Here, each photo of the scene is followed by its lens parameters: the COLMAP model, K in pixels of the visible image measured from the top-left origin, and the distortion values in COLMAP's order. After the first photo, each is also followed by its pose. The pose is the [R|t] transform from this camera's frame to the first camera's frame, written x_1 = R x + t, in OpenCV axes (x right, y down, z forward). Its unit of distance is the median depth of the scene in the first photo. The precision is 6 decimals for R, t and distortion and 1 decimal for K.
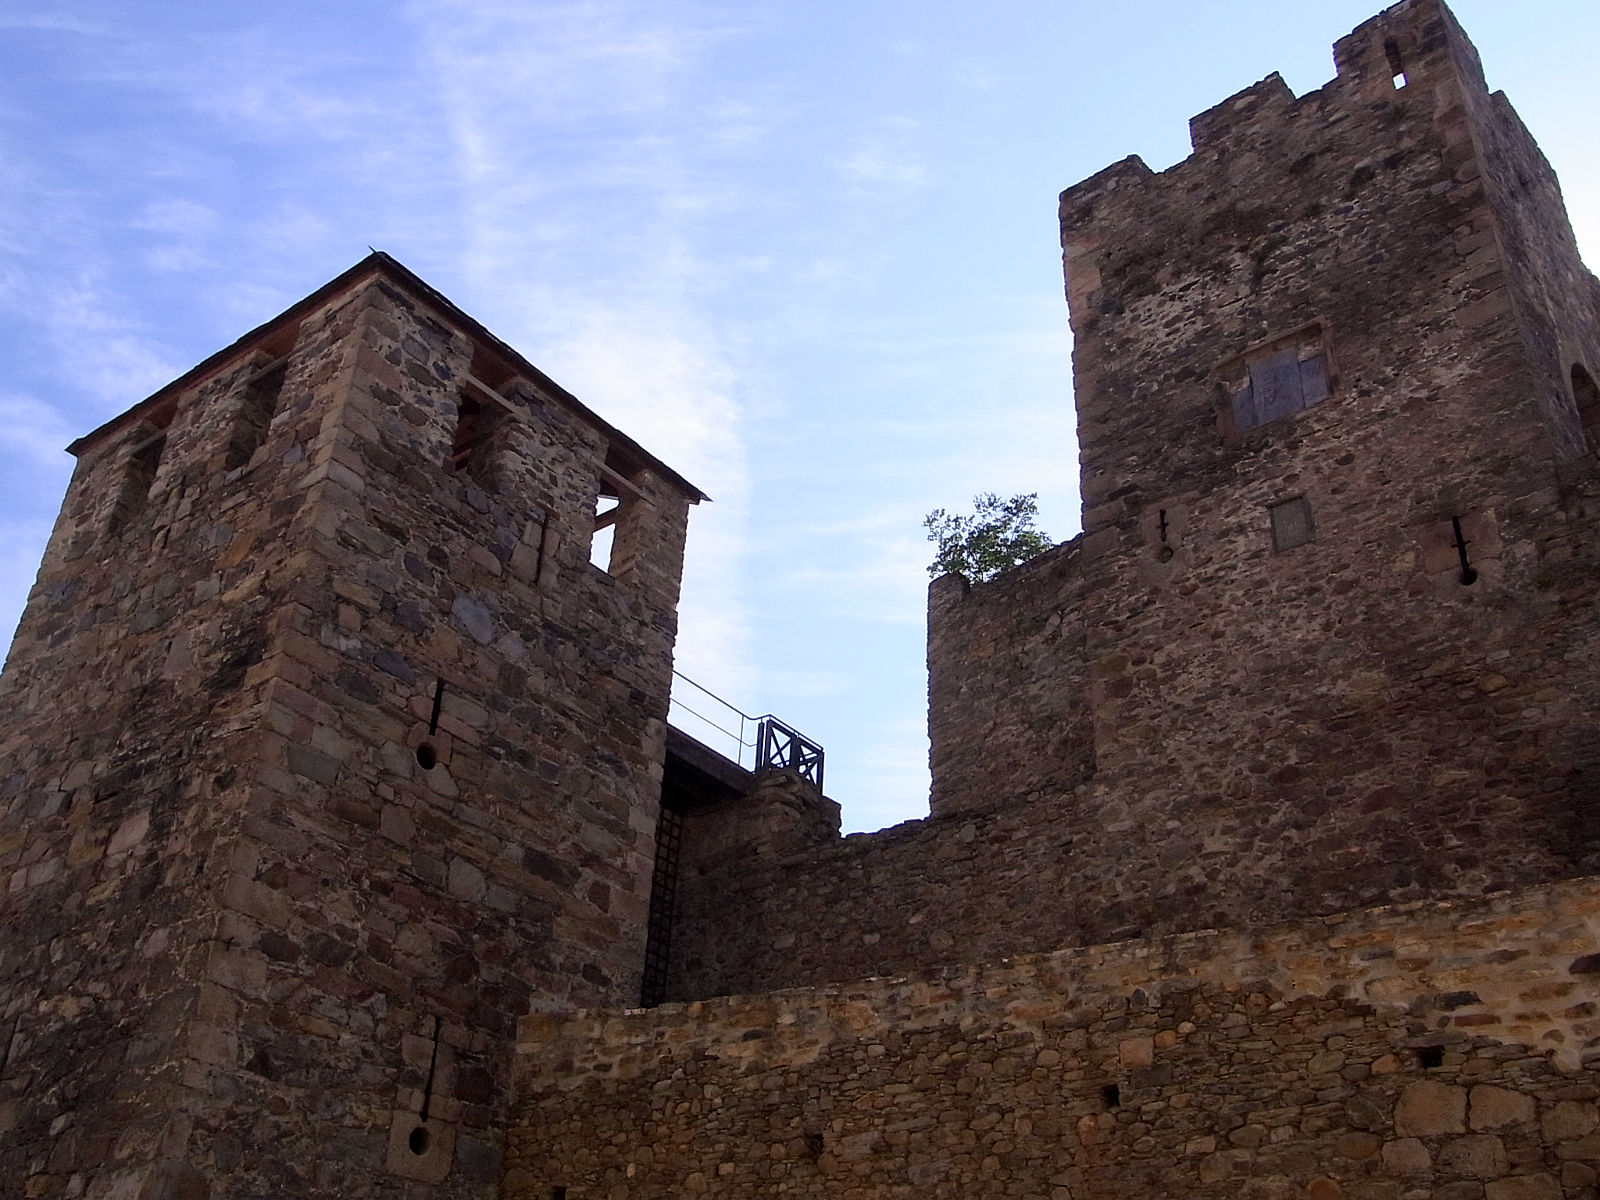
lens RADIAL K [[1576.1, 0, 800.0], [0, 1576.1, 600.0], [0, 0, 1]] dist [-0.089955, 0.165018]
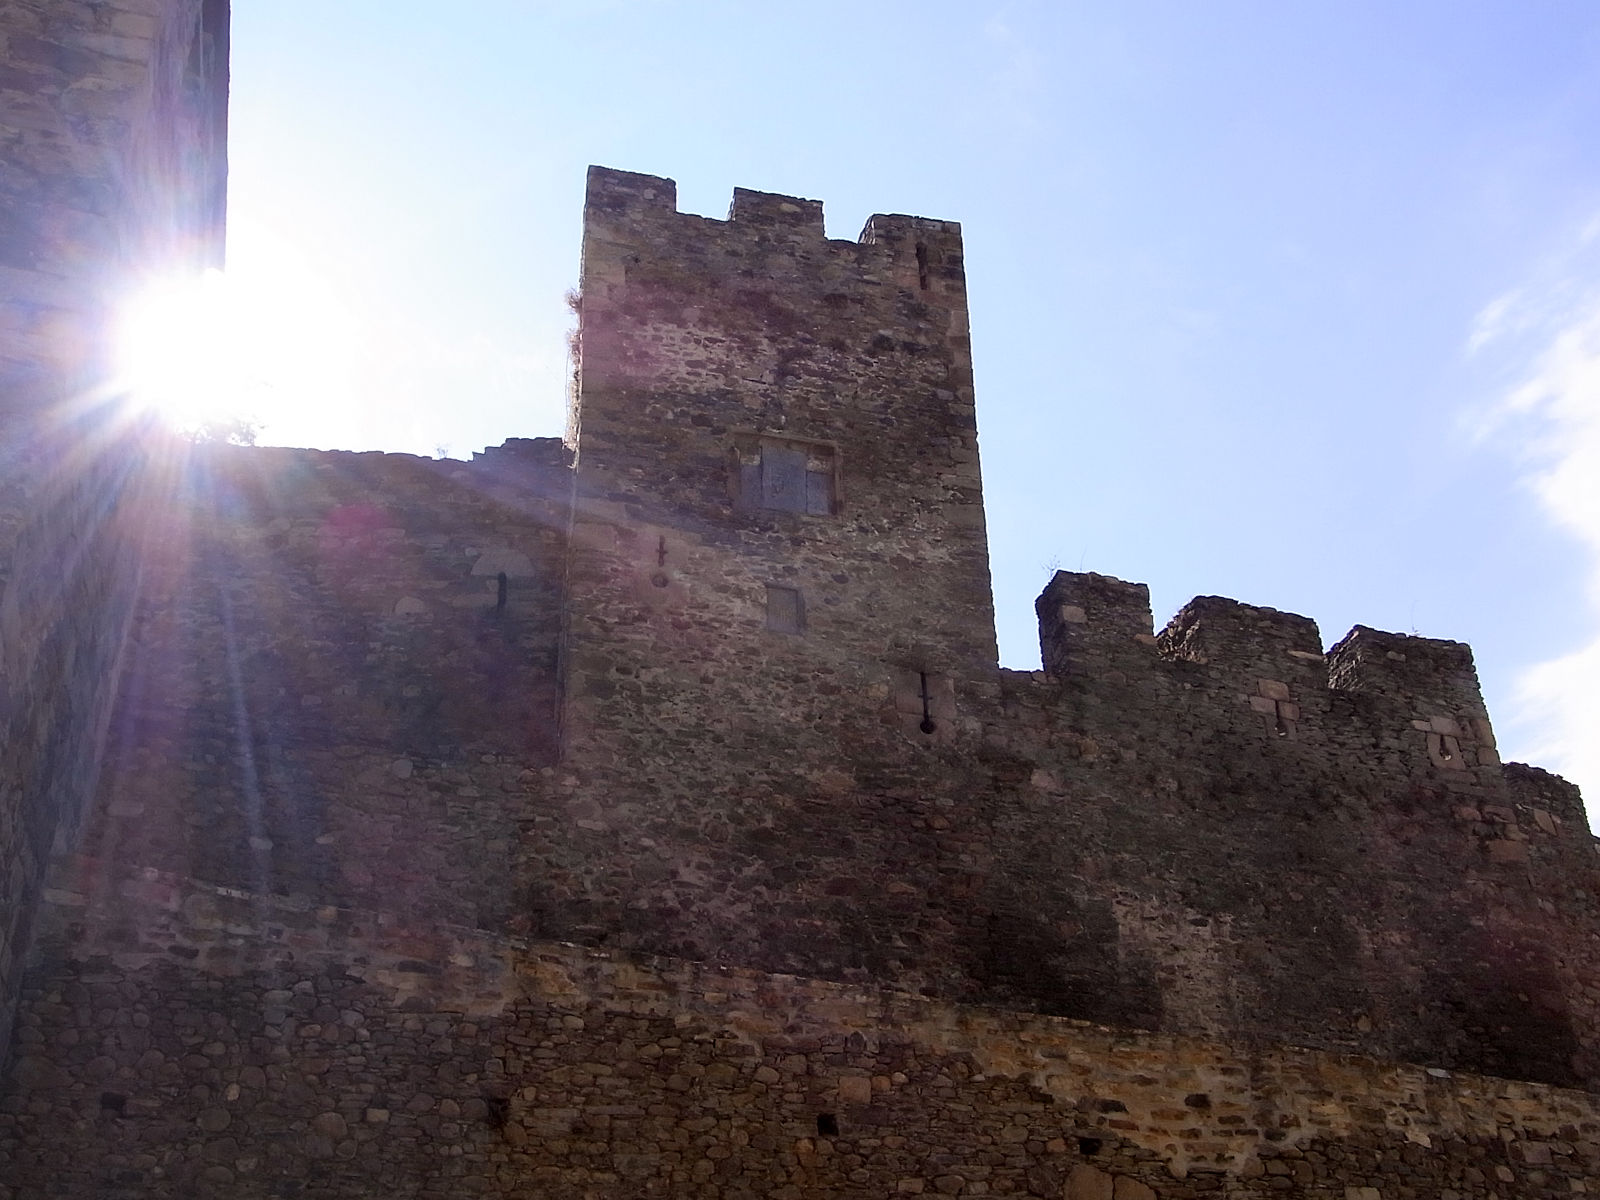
lens RADIAL K [[1599.1, 0, 800.0], [0, 1599.1, 600.0], [0, 0, 1]] dist [-0.092856, 0.154866]
pose [[0.580643, 0.386091, 0.716790, -0.580603], [-0.408076, 0.899844, -0.154125, 0.135178], [-0.704506, -0.203013, 0.680042, 0.277329]]
